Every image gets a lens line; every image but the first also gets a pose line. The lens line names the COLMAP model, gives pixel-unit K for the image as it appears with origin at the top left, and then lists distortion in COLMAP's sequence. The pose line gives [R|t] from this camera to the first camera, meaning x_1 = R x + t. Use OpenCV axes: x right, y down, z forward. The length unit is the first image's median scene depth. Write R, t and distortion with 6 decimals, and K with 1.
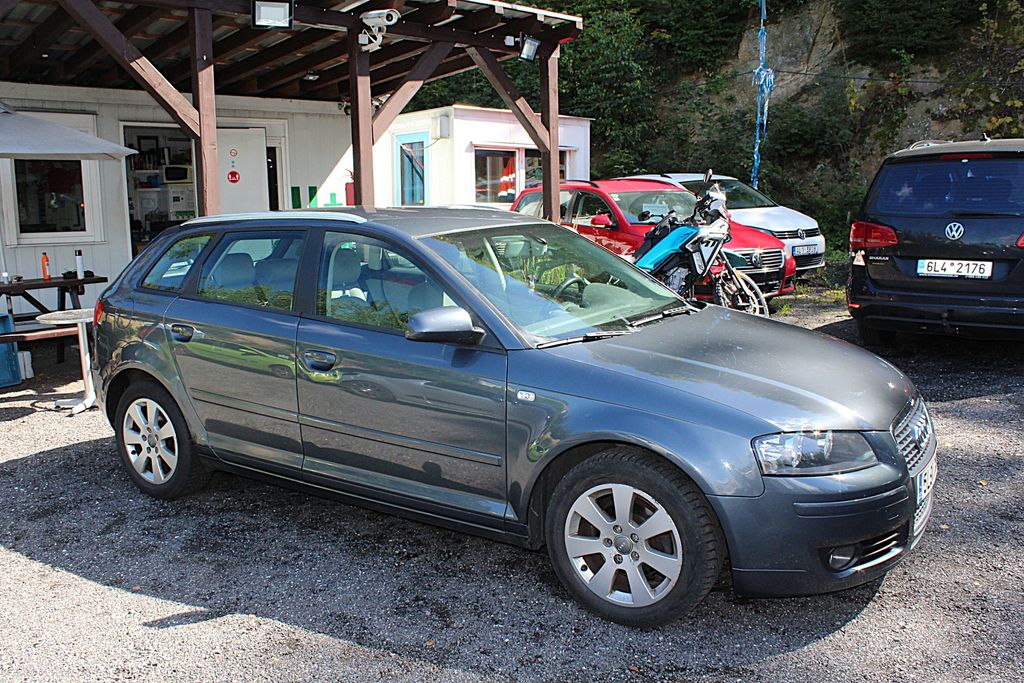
lens RADIAL K [[893.3, 0, 512.0], [0, 893.3, 341.5], [0, 0, 1]] dist [-0.157486, 0.143559]
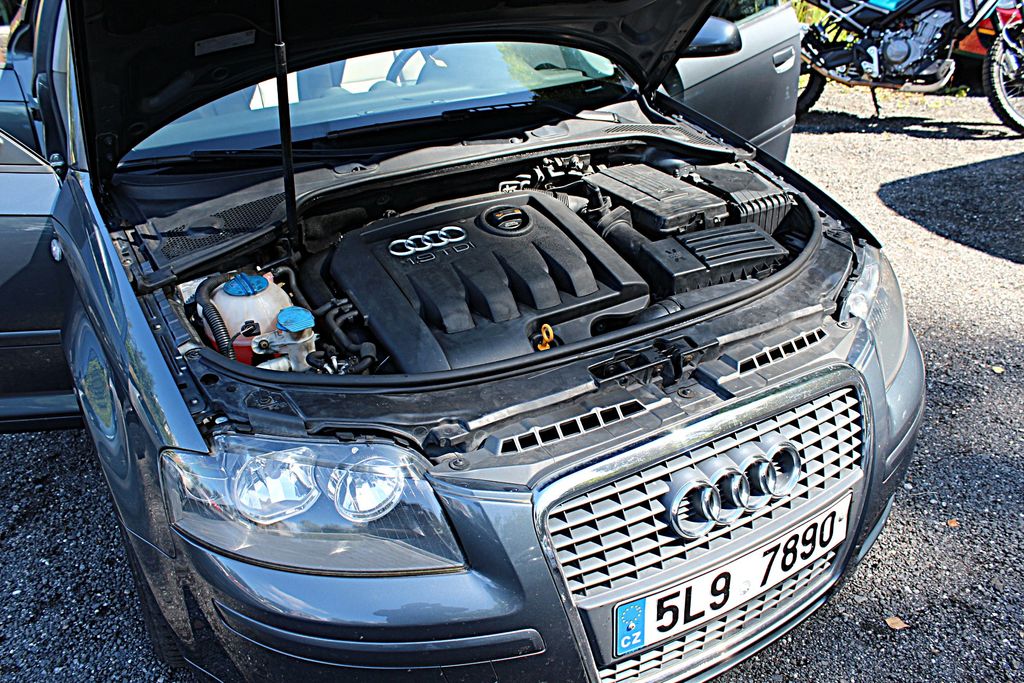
lens RADIAL K [[881.1, 0, 512.0], [0, 881.1, 341.5], [0, 0, 1]] dist [-0.162382, 0.146975]
pose [[0.887069, 0.219768, -0.405970, 0.216261], [-0.076767, 0.937393, 0.339708, -0.040731], [0.455210, -0.270179, 0.848403, 0.247656]]
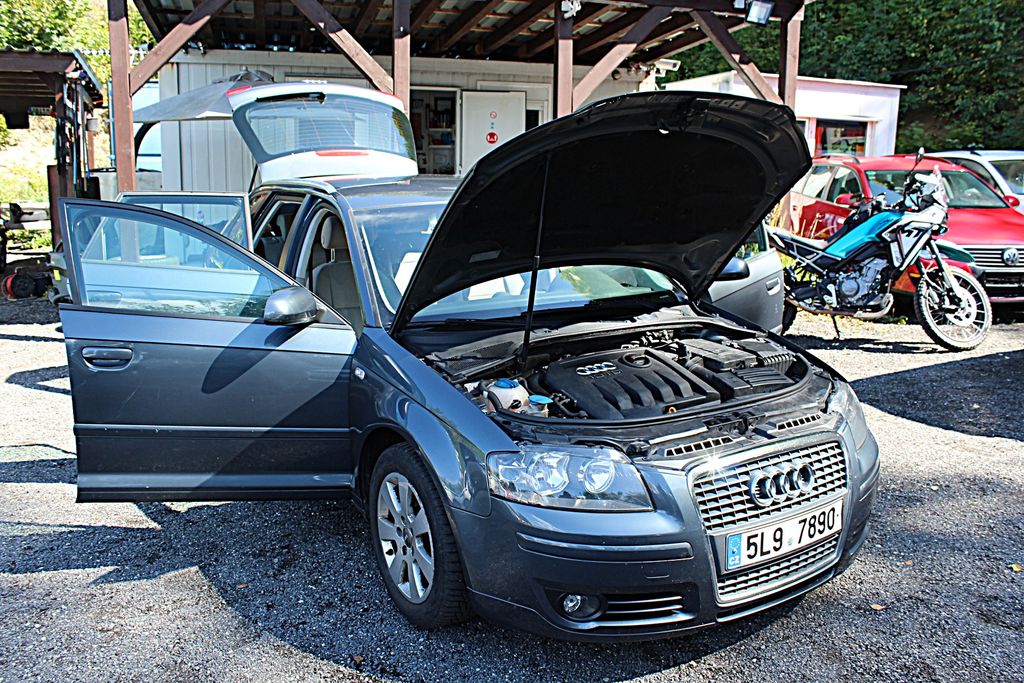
lens RADIAL K [[881.1, 0, 512.0], [0, 881.1, 341.5], [0, 0, 1]] dist [-0.162382, 0.146975]
pose [[0.898930, 0.117529, -0.422033, 0.231922], [-0.097856, 0.992870, 0.068065, -0.023468], [0.427024, -0.019887, 0.904022, 0.068754]]
